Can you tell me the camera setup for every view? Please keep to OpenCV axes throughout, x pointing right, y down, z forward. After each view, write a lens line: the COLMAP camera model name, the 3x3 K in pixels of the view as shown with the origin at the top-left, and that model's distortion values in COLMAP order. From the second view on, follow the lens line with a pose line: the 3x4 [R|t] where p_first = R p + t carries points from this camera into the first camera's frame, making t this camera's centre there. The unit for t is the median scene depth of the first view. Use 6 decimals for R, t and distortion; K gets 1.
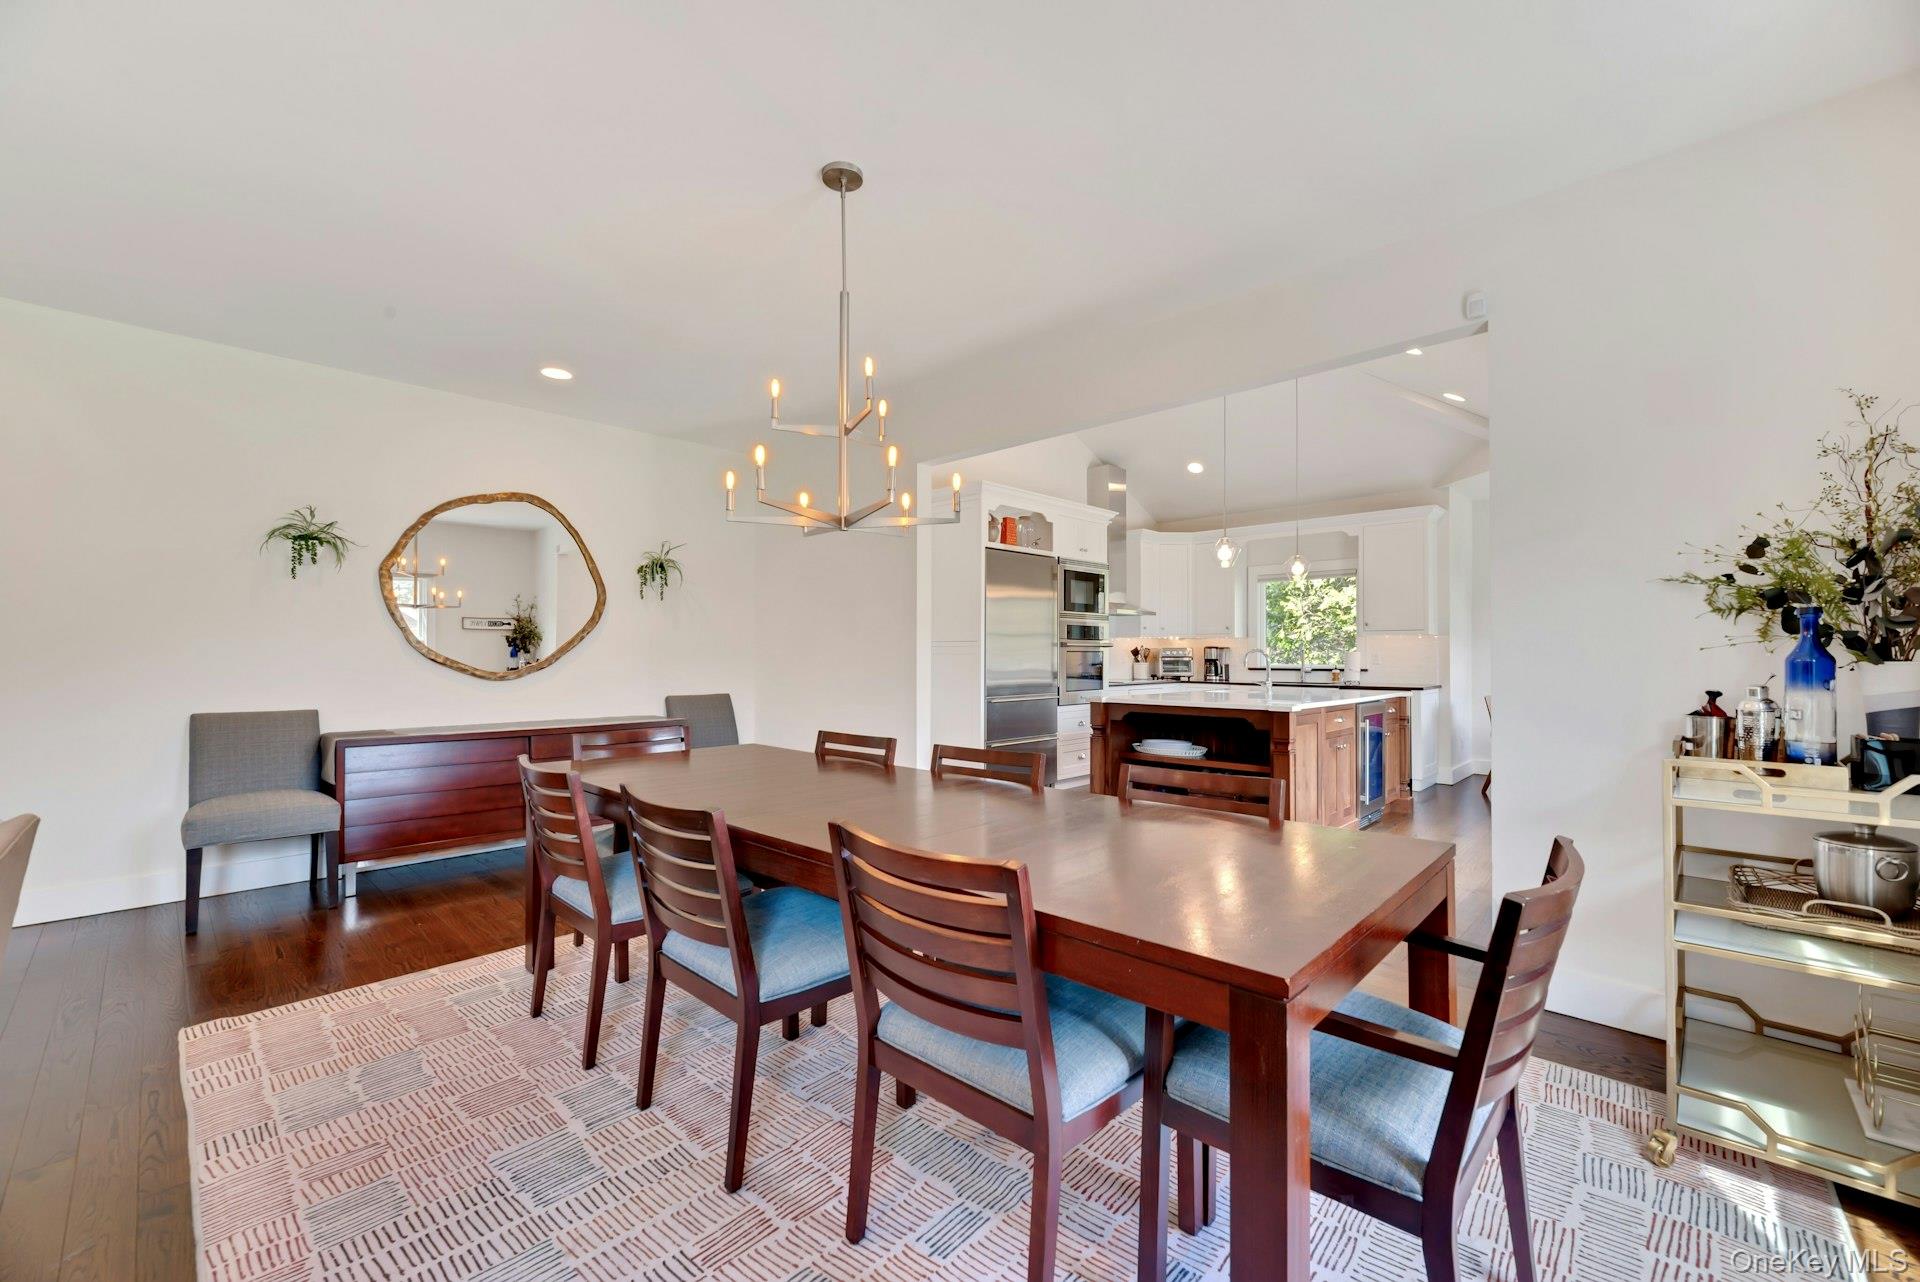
lens RADIAL K [[771.2, 0, 964.6], [0, 771.2, 649.6], [0, 0, 1]] dist [-0.000474, -0.000124]
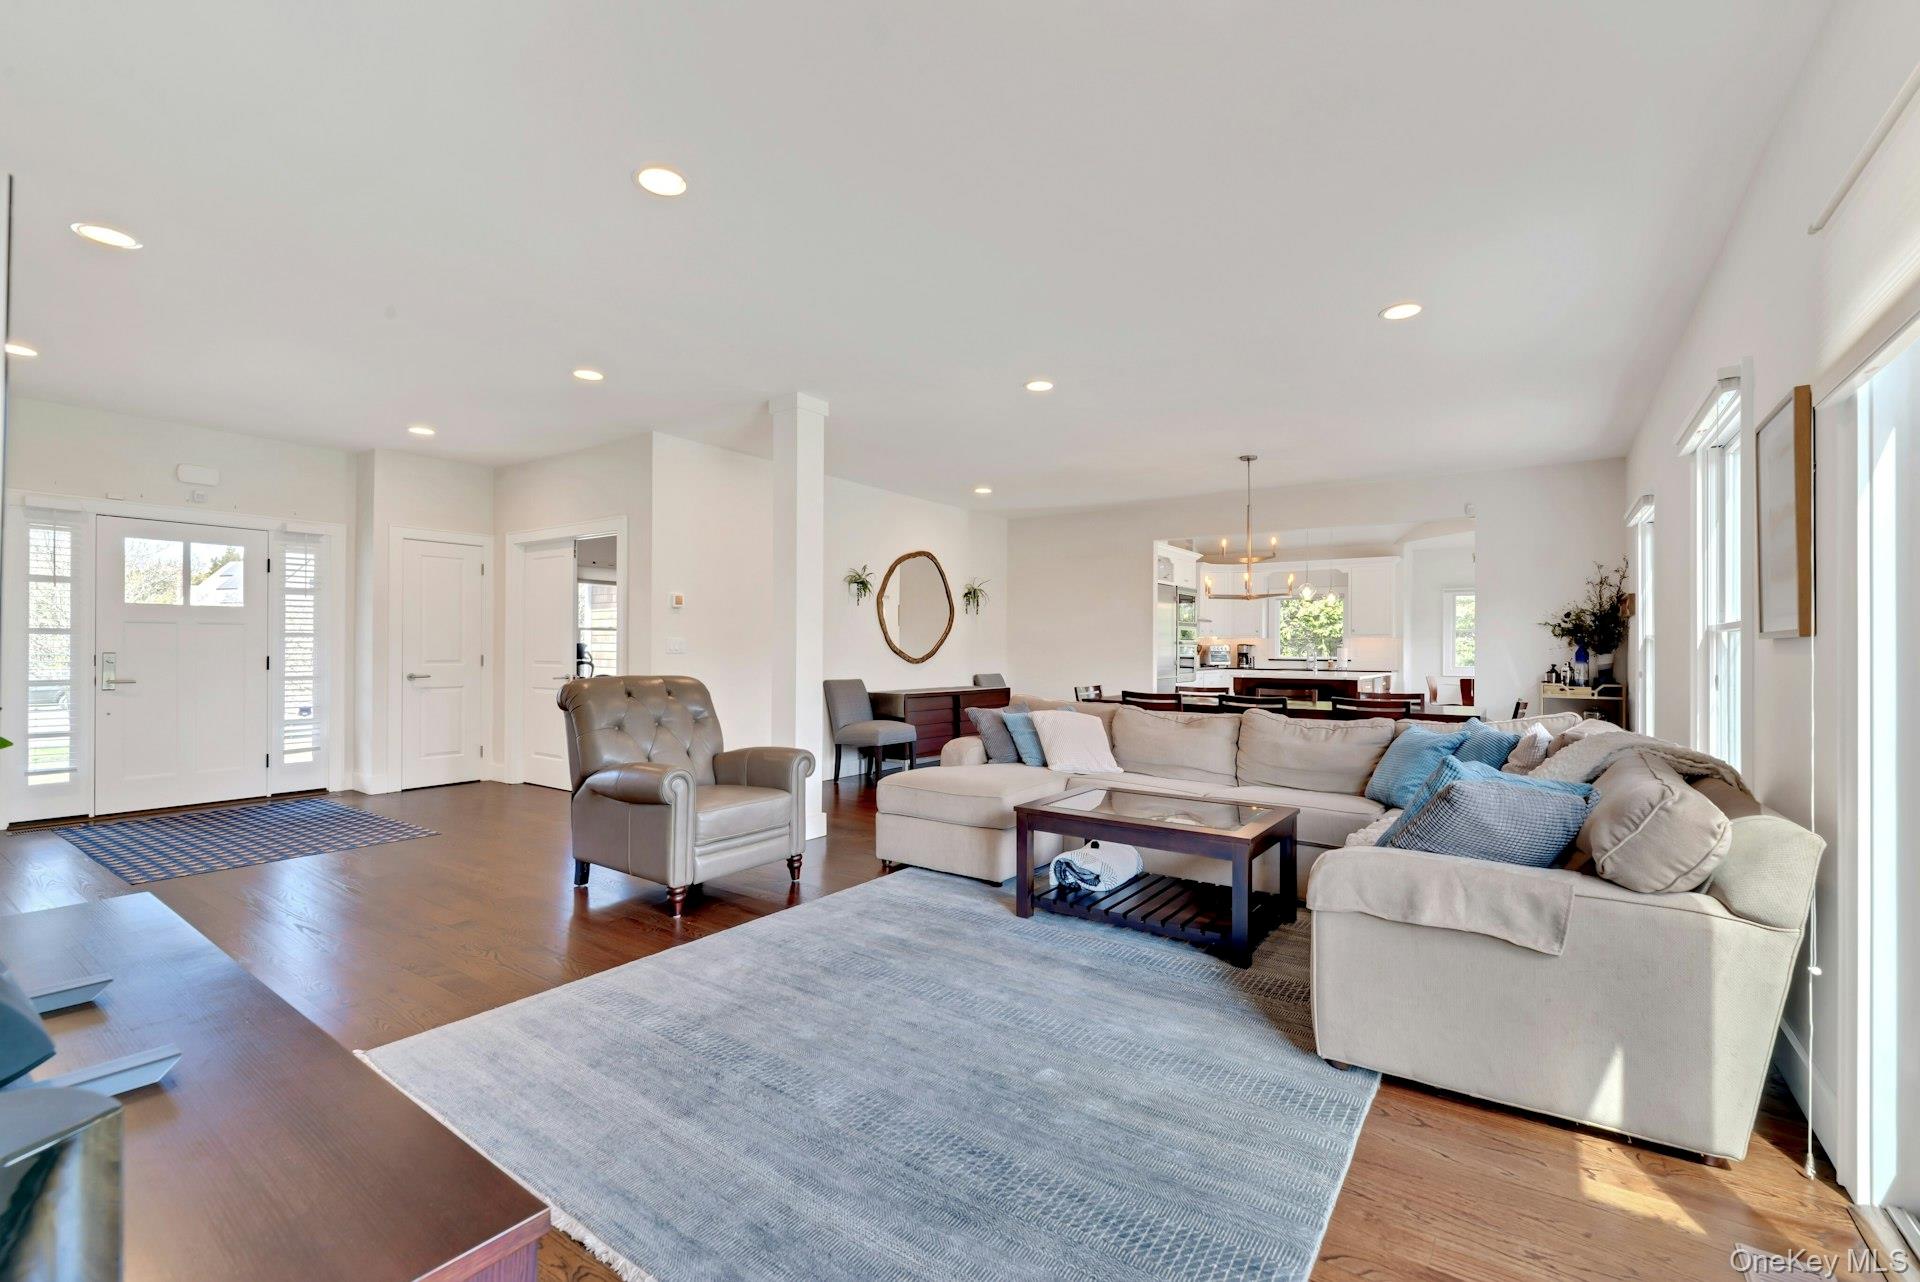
lens RADIAL K [[820.0, 0, 970.3], [0, 820.0, 650.5], [0, 0, 1]] dist [0.000271, 0.000001]
pose [[0.987449, 0.004080, 0.157887, -0.512506], [-0.005605, 0.999942, 0.009213, -0.003747], [-0.157841, -0.009983, 0.987414, -0.517275]]
